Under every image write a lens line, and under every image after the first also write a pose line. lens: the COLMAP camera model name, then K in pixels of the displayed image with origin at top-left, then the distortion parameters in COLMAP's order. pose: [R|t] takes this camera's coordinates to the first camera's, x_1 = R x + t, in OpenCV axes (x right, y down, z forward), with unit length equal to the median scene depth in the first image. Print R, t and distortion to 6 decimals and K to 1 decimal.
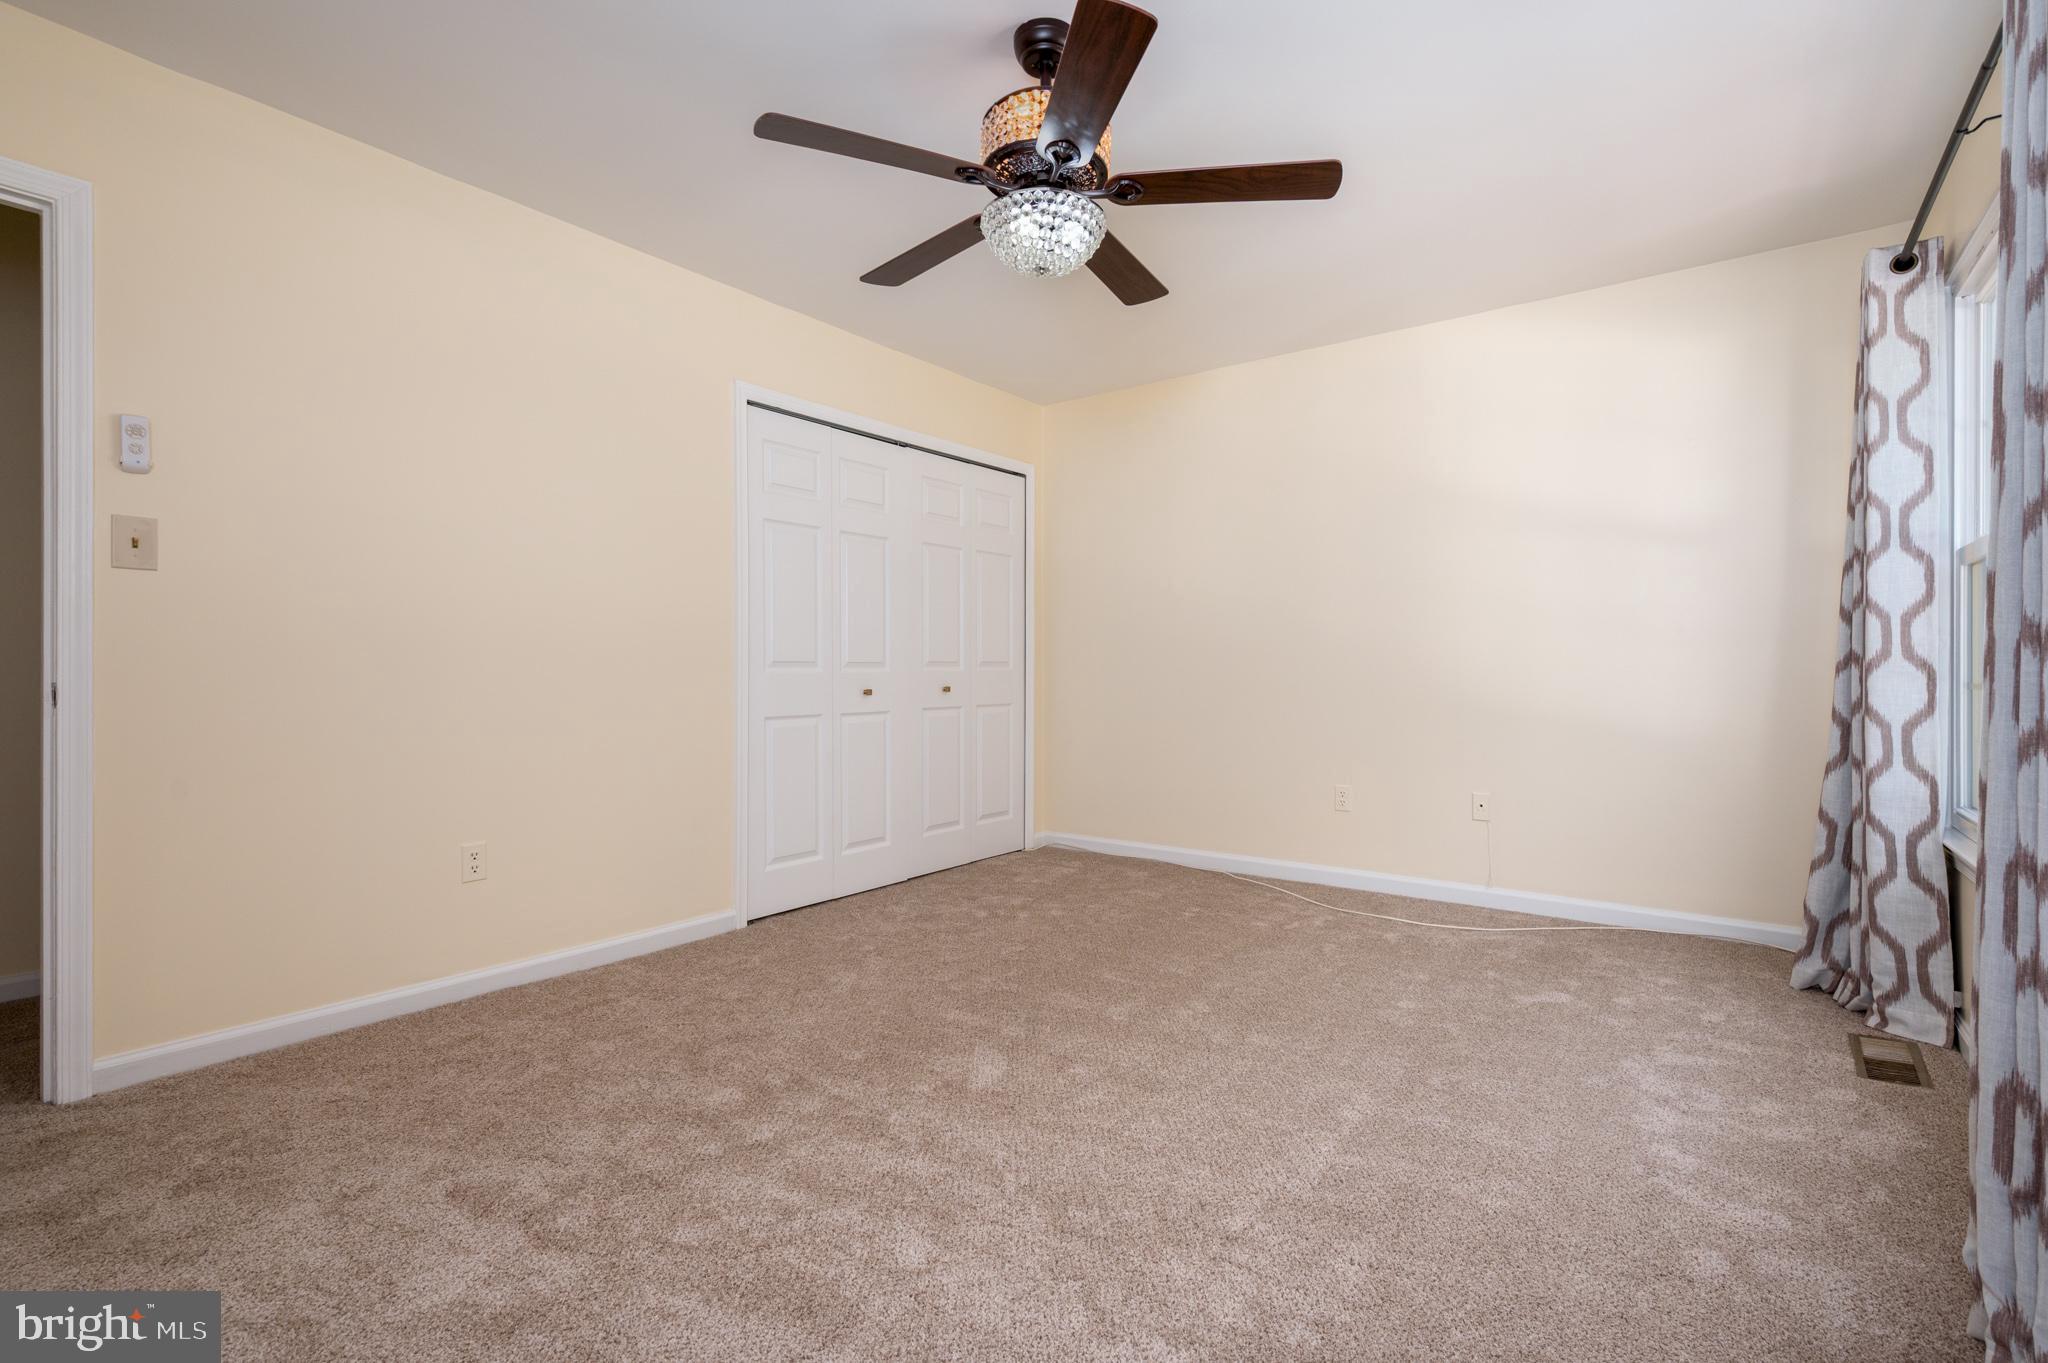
lens RADIAL K [[928.2, 0, 1039.5], [0, 928.2, 685.0], [0, 0, 1]] dist [-0.001493, 0.000054]
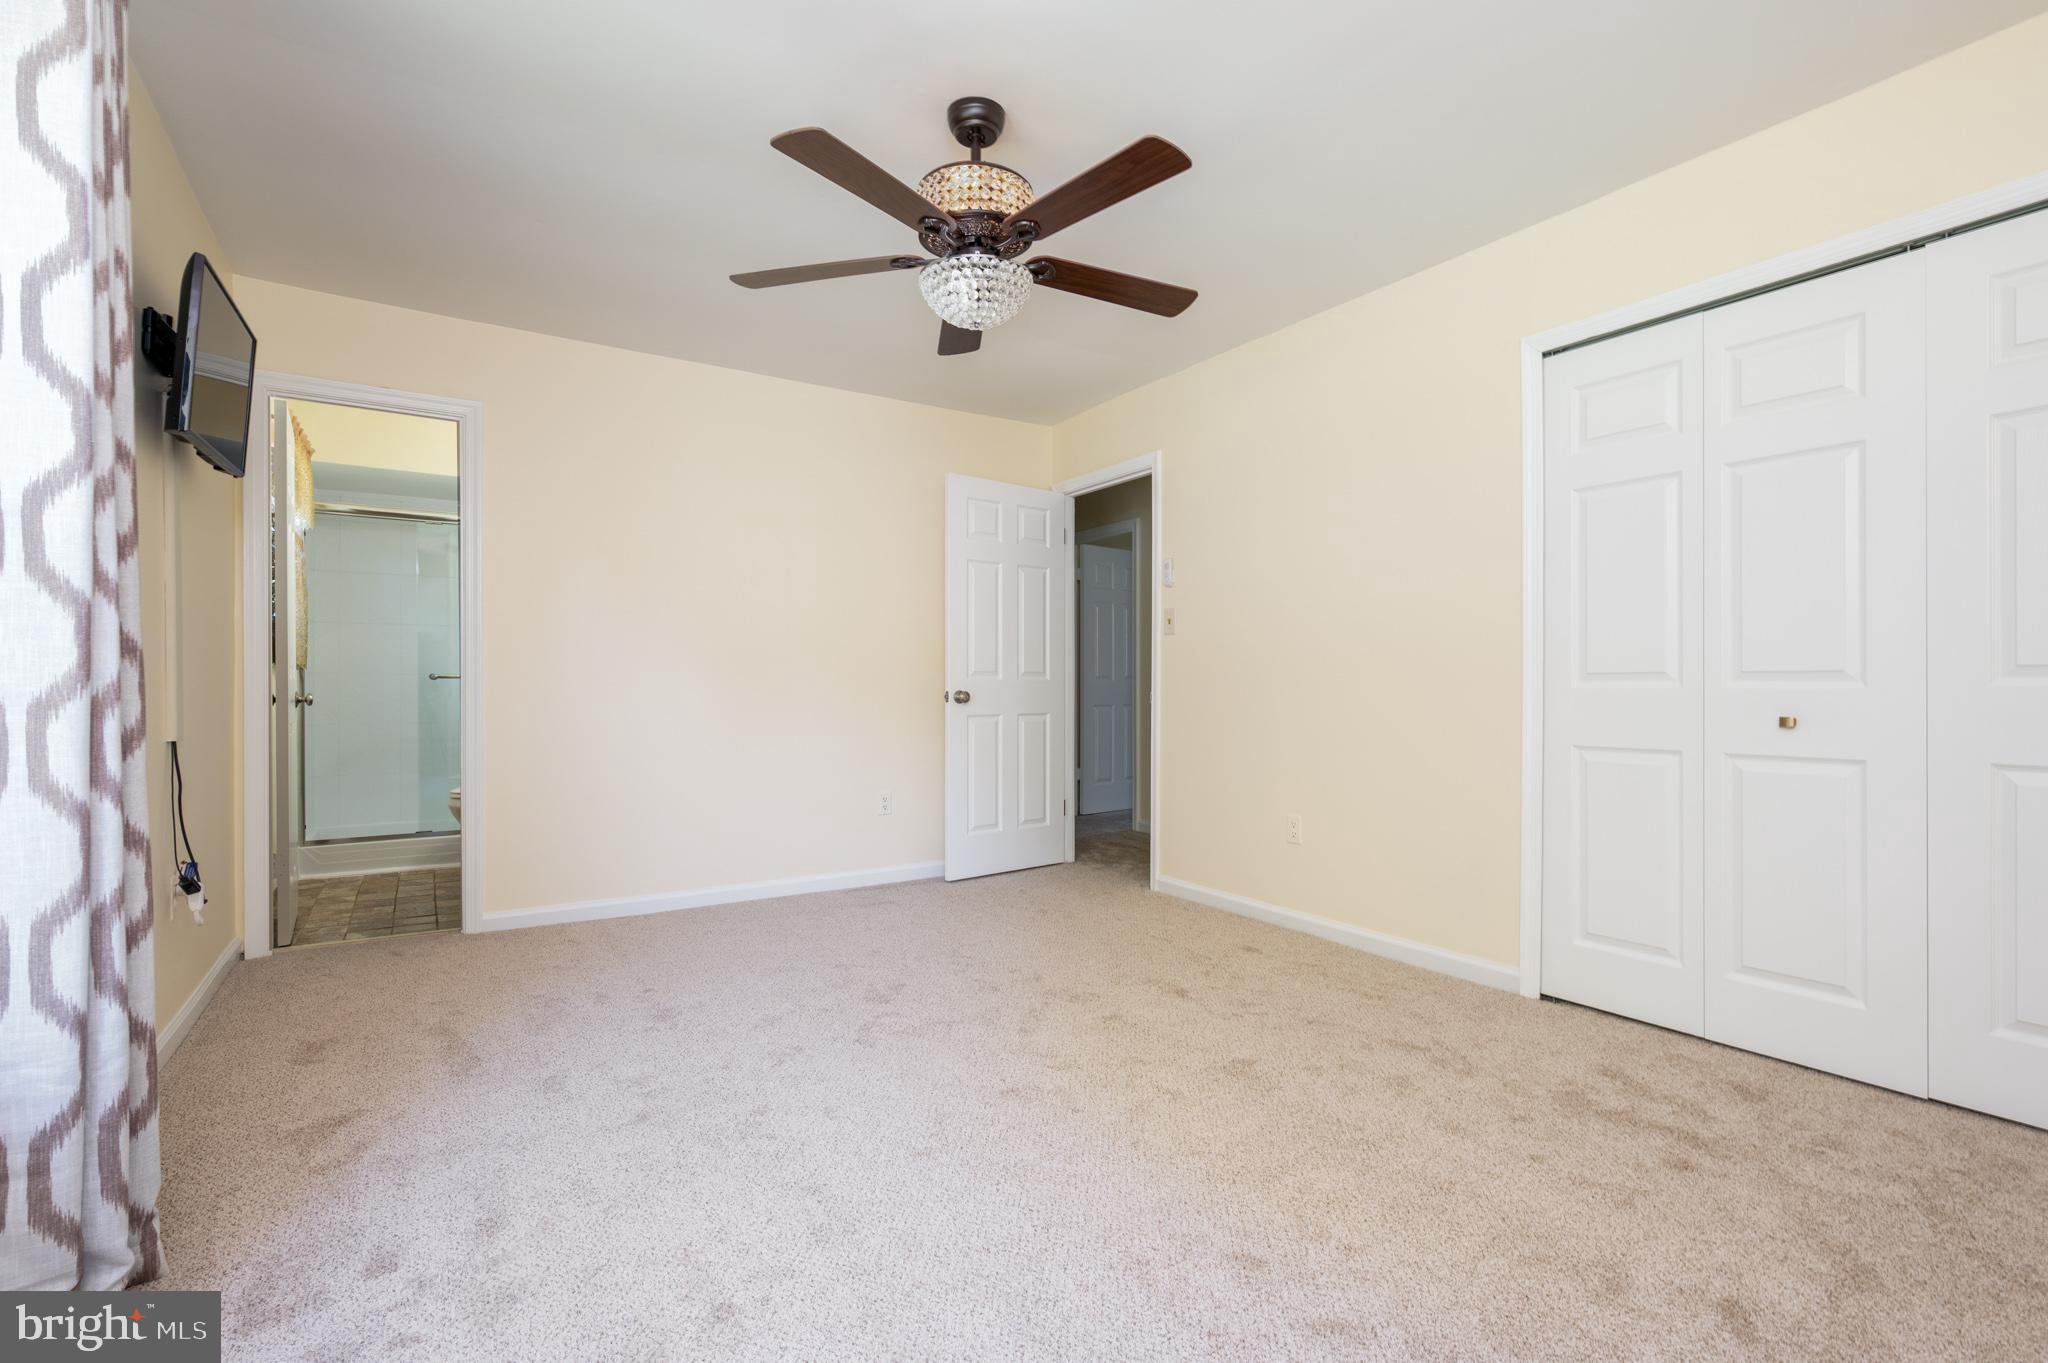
lens RADIAL K [[928.2, 0, 1039.5], [0, 928.2, 685.0], [0, 0, 1]] dist [-0.001493, 0.000054]
pose [[-0.351246, -0.006810, -0.936258, 0.613127], [-0.019398, 0.999812, 0.000006, -0.006719], [0.936082, 0.018164, -0.351312, 0.890362]]
